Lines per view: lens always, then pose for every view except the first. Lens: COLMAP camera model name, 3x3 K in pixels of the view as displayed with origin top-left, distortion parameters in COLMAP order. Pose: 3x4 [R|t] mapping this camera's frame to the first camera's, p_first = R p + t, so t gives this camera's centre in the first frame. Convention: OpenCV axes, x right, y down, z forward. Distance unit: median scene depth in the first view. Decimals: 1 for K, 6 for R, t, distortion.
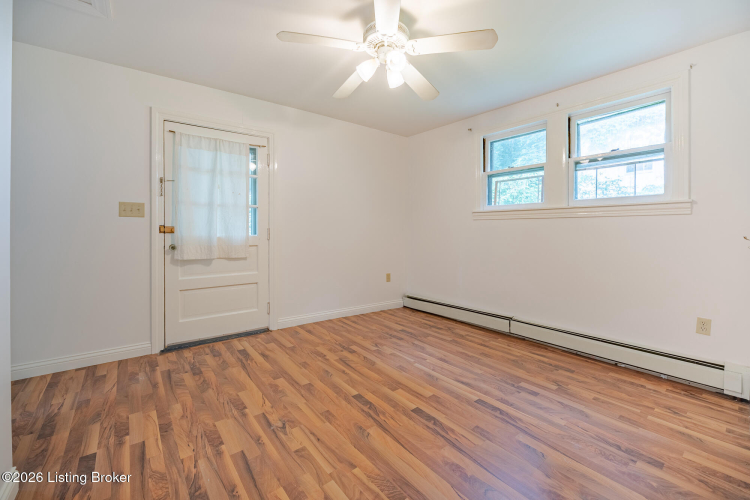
lens RADIAL K [[318.1, 0, 377.3], [0, 318.1, 229.5], [0, 0, 1]] dist [-0.000391, -0.000286]
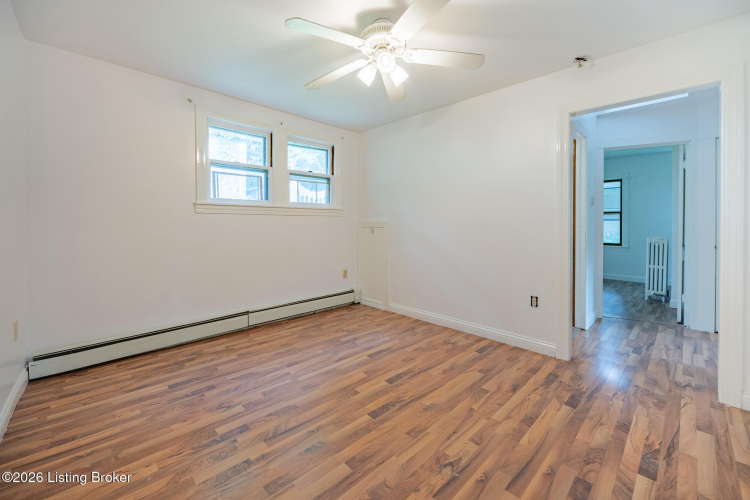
lens RADIAL K [[307.7, 0, 362.2], [0, 307.7, 235.6], [0, 0, 1]] dist [0.000369, -0.000247]
pose [[-0.084947, -0.045302, 0.995355, -0.738571], [-0.004279, 0.998973, 0.045102, -0.016456], [-0.996376, -0.000428, -0.085054, 0.905927]]
